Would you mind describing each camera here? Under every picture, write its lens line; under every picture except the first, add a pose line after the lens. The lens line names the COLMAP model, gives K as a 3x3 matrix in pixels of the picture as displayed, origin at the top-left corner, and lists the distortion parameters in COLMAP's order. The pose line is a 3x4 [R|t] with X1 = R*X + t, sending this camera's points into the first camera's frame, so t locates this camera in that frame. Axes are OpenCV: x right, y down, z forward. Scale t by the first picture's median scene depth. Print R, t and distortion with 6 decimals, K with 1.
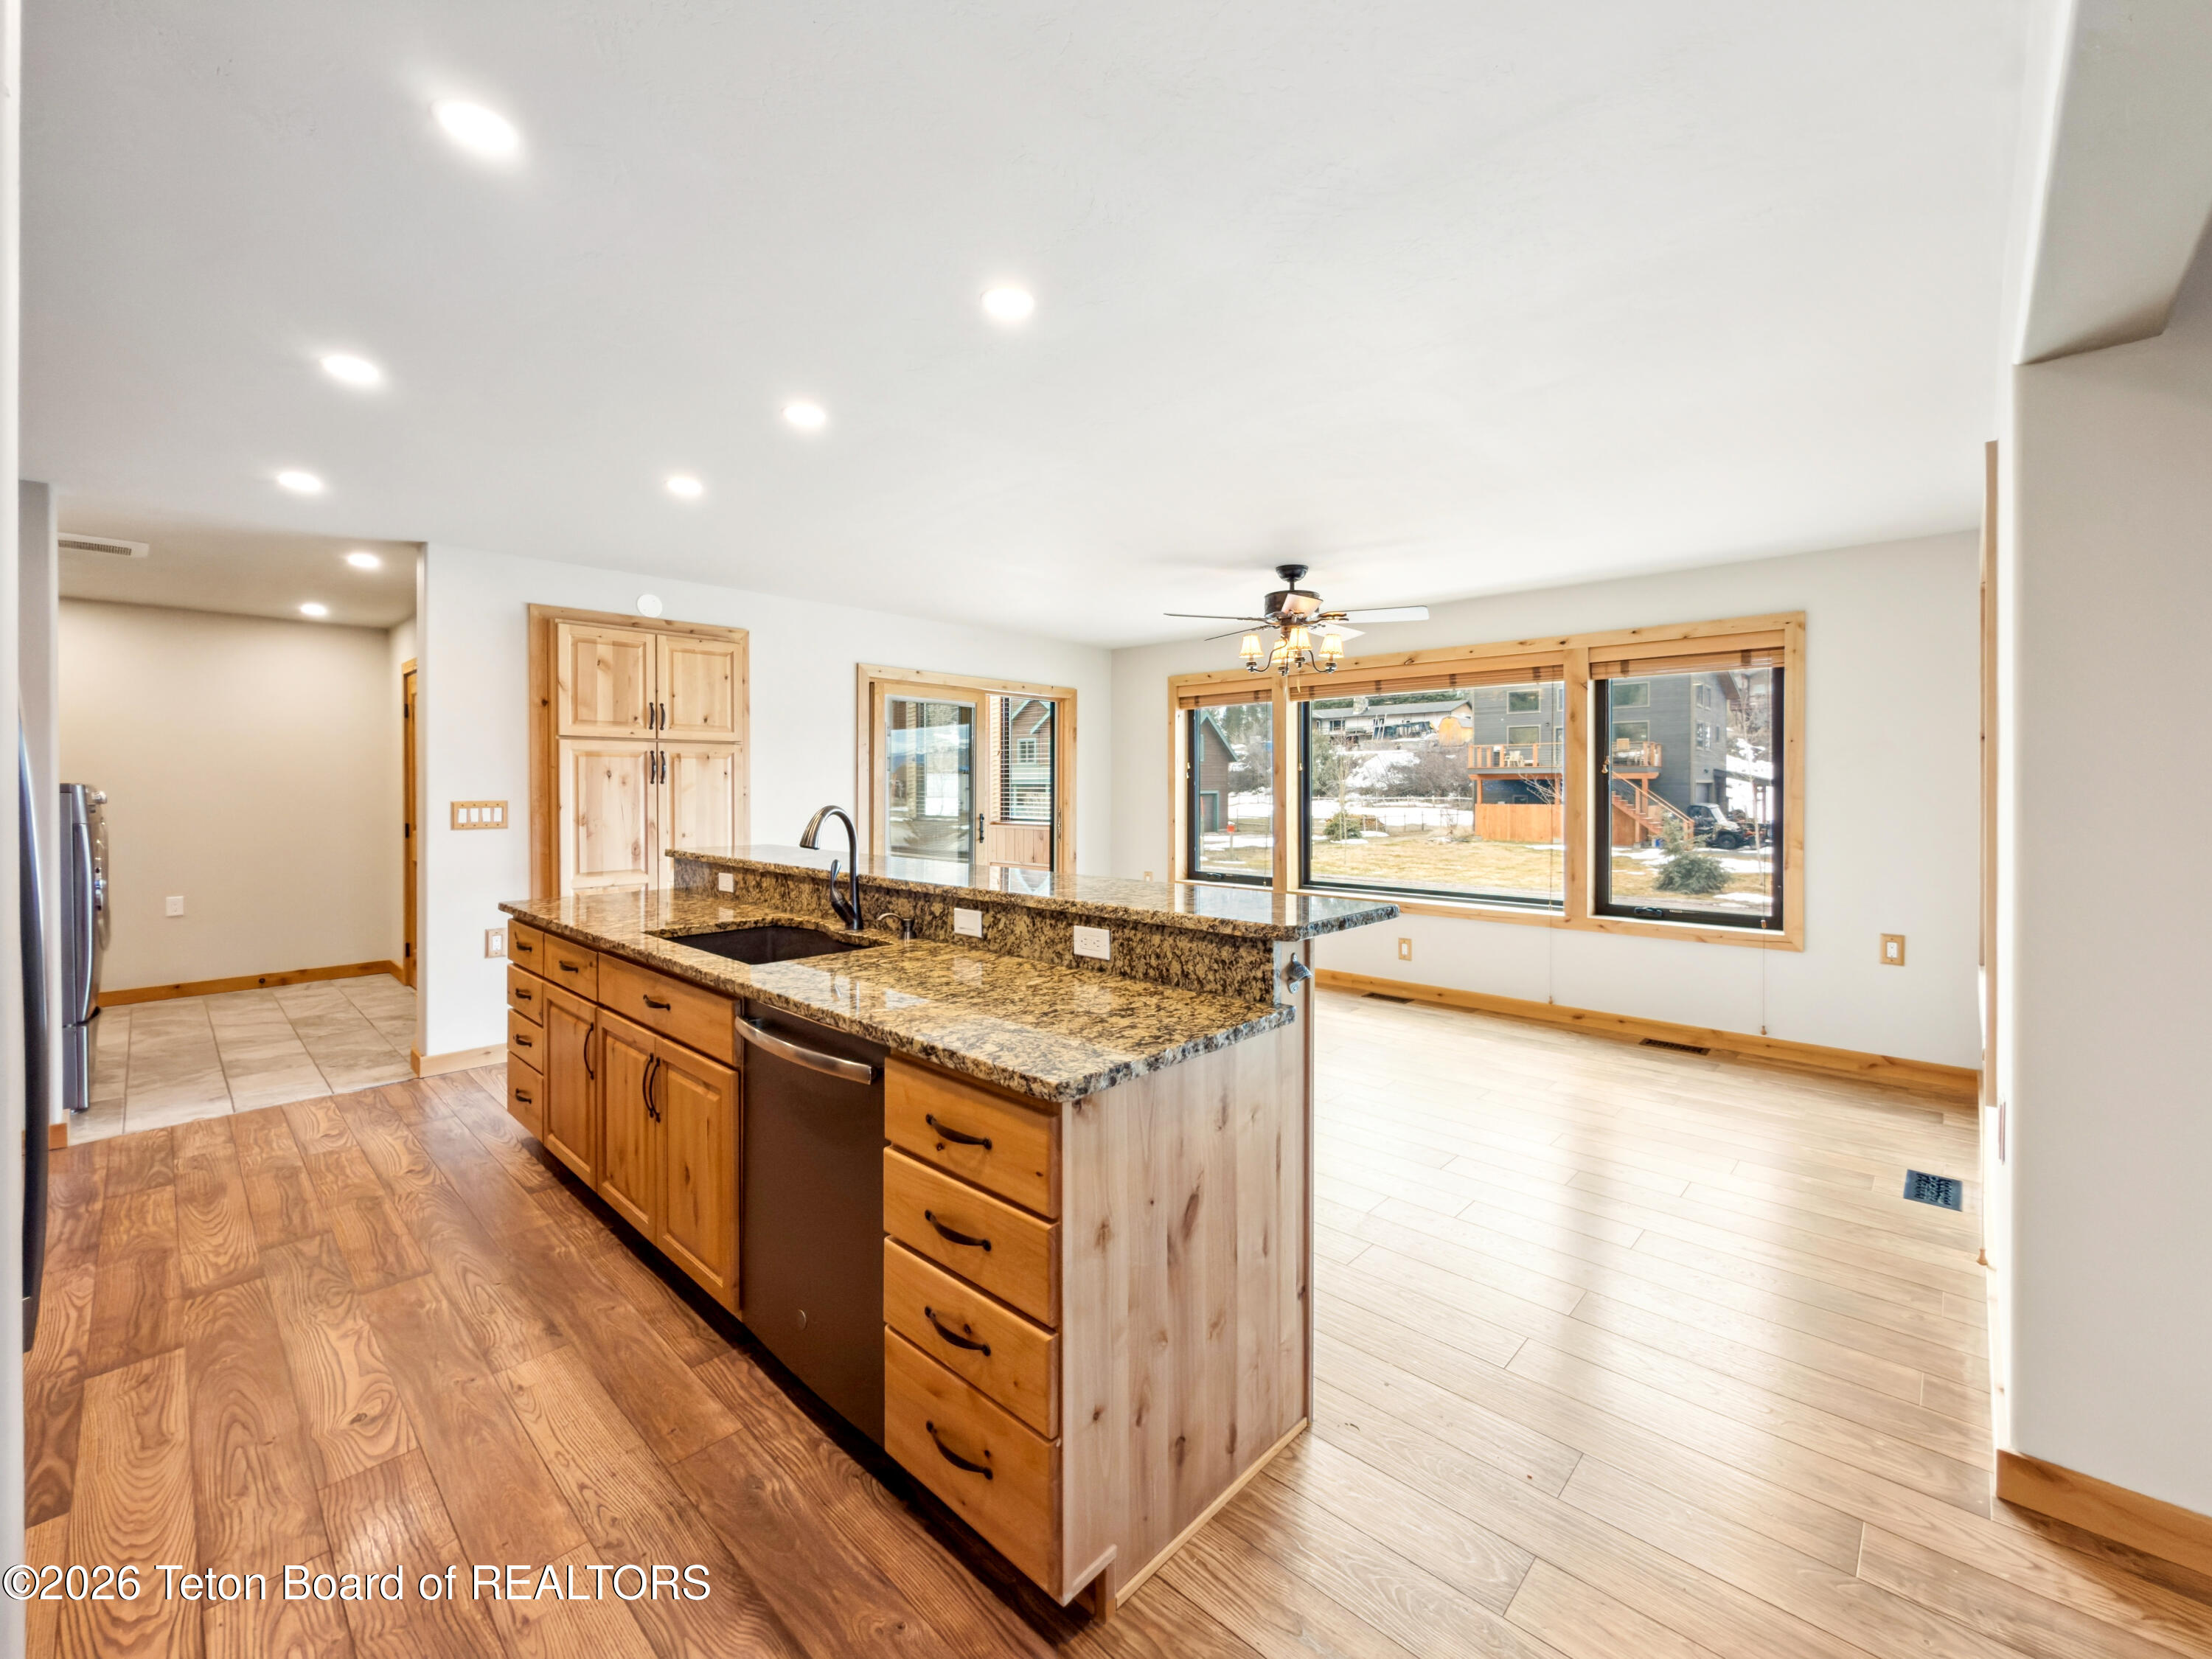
lens RADIAL K [[909.5, 0, 1106.1], [0, 909.5, 796.5], [0, 0, 1]] dist [-0.001461, -0.000461]
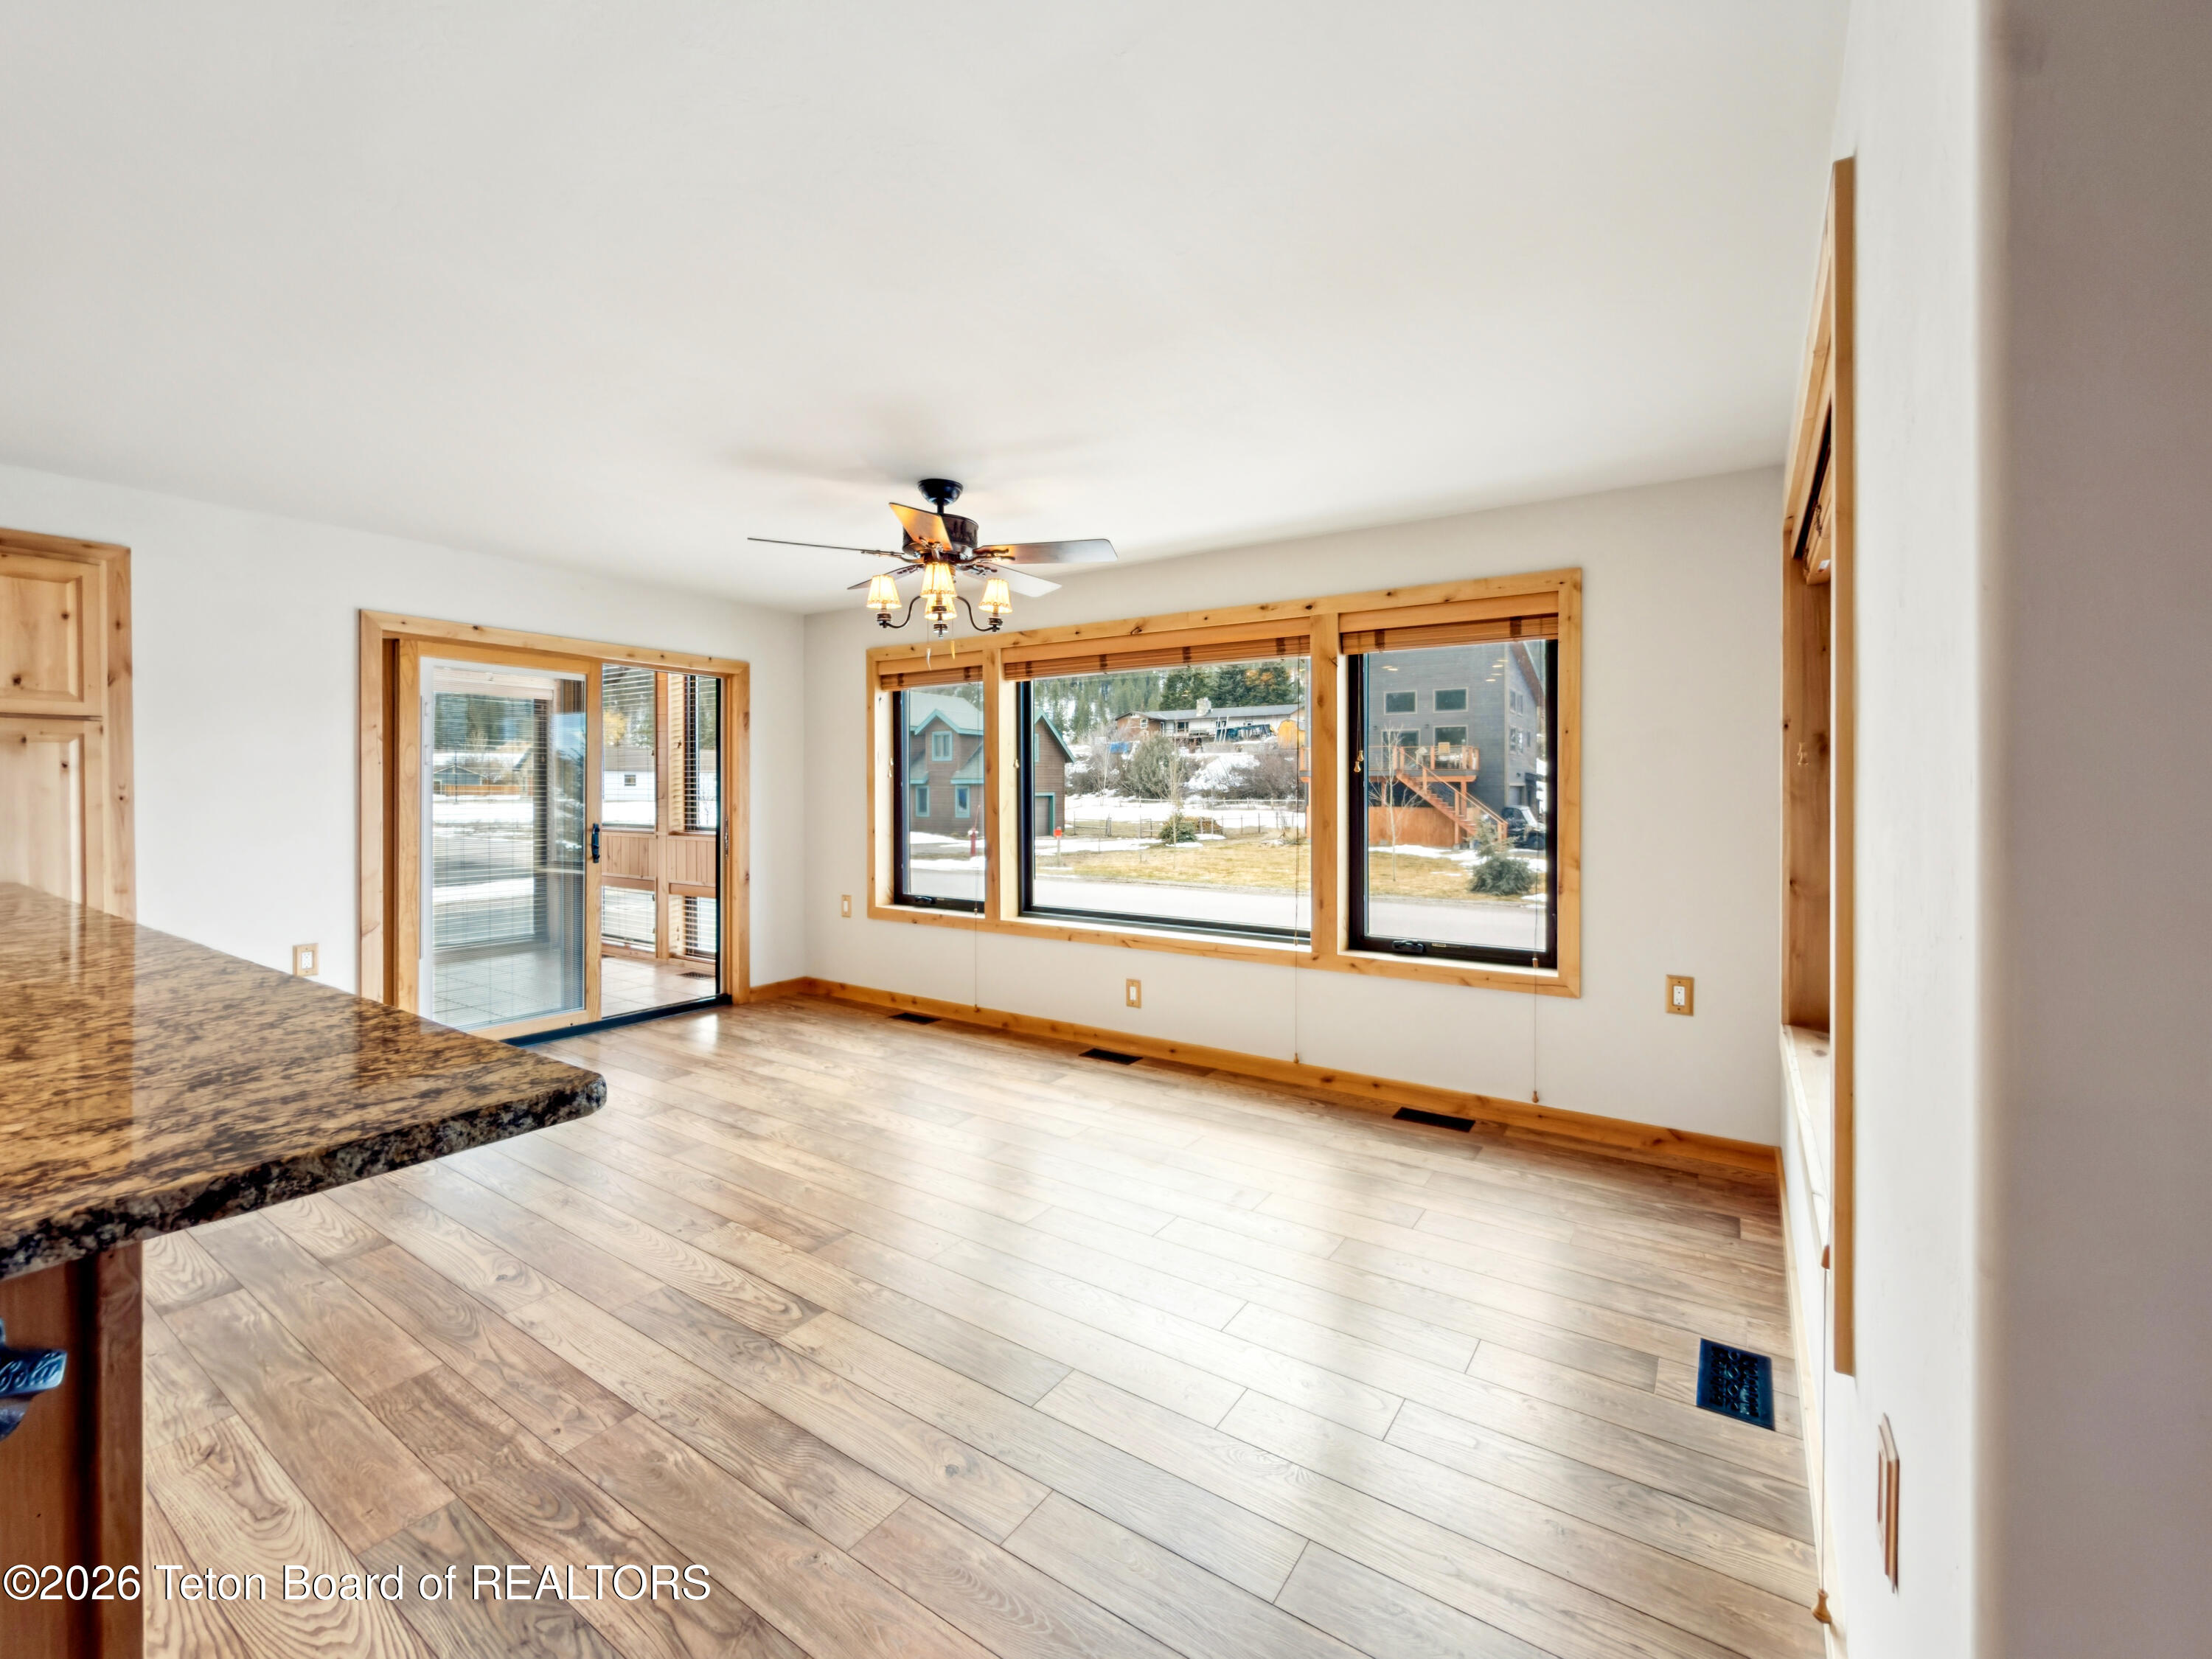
lens RADIAL K [[933.6, 0, 1105.2], [0, 933.6, 796.5], [0, 0, 1]] dist [-0.001654, 0.000011]
pose [[0.986676, 0.001011, 0.162694, 0.193629], [-0.000650, 0.999997, -0.002271, -0.002424], [-0.162695, 0.002135, 0.986674, 0.225811]]
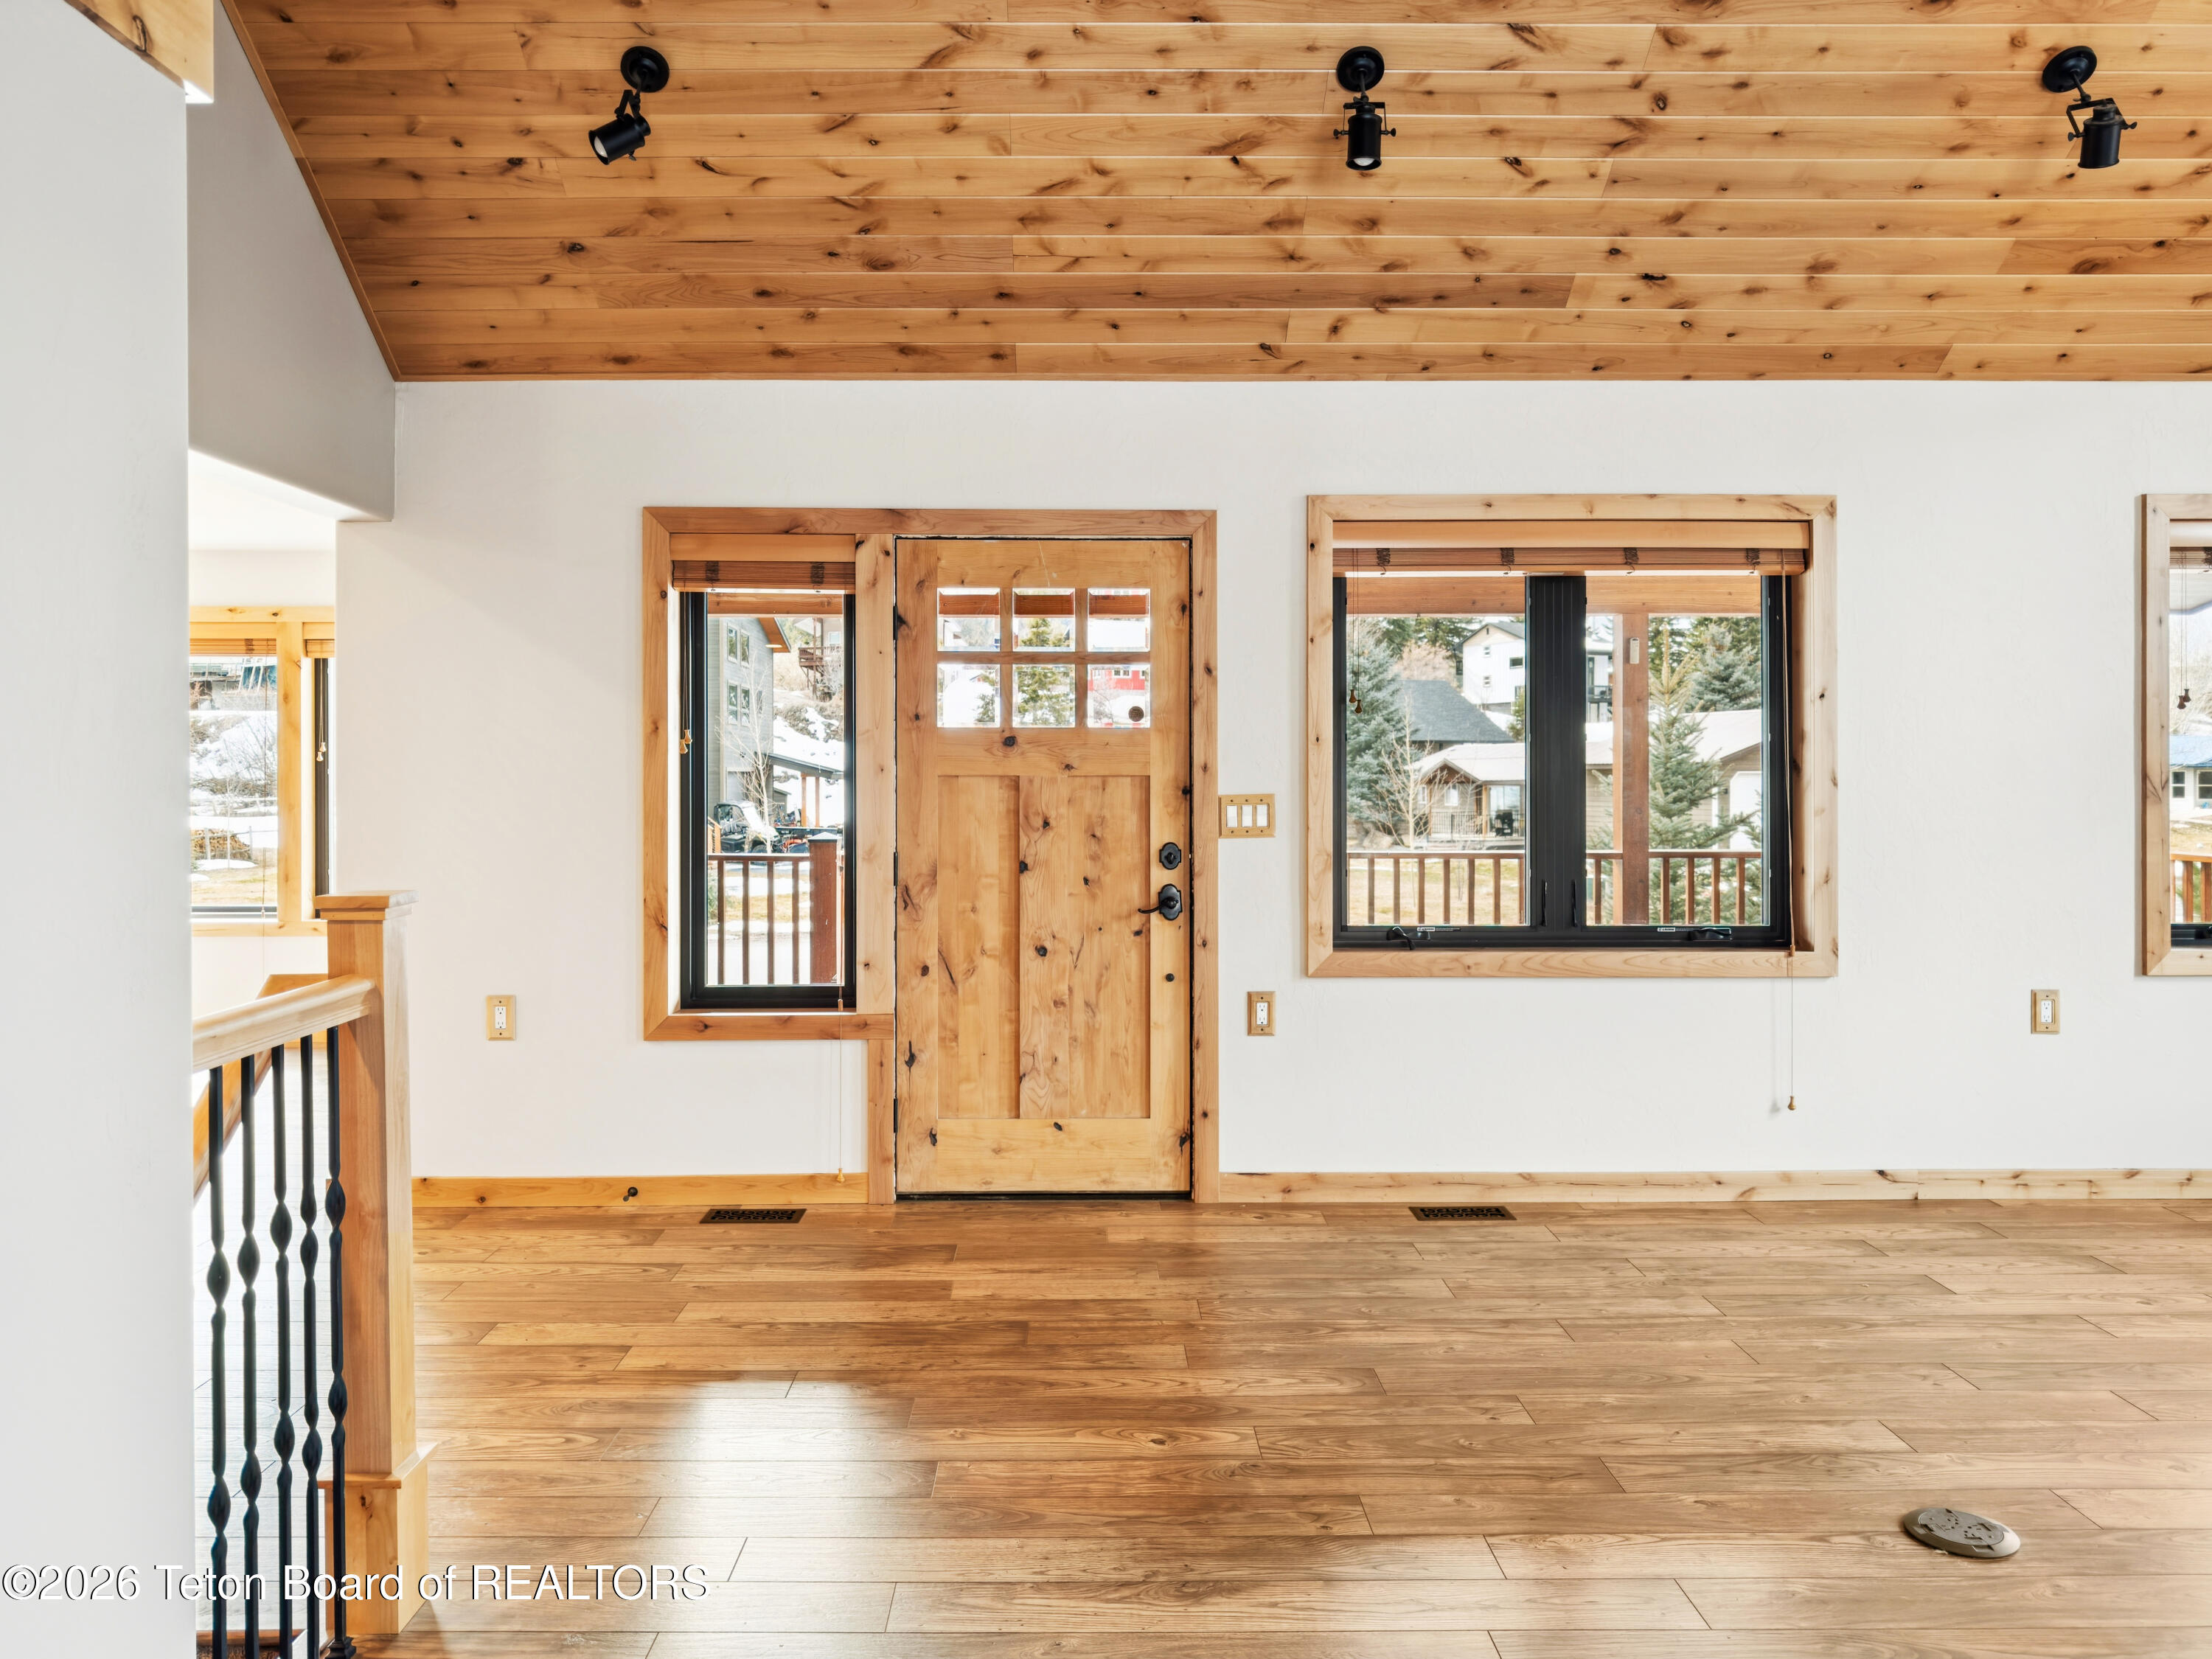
lens RADIAL K [[1614.0, 0, 1107.1], [0, 1614.0, 777.5], [0, 0, 1]] dist [-0.010209, -0.001887]
pose [[0.715910, -0.001264, 0.698192, -0.012061], [0.008877, 0.999934, -0.007292, 0.008476], [-0.698136, 0.011418, 0.715874, -0.684112]]
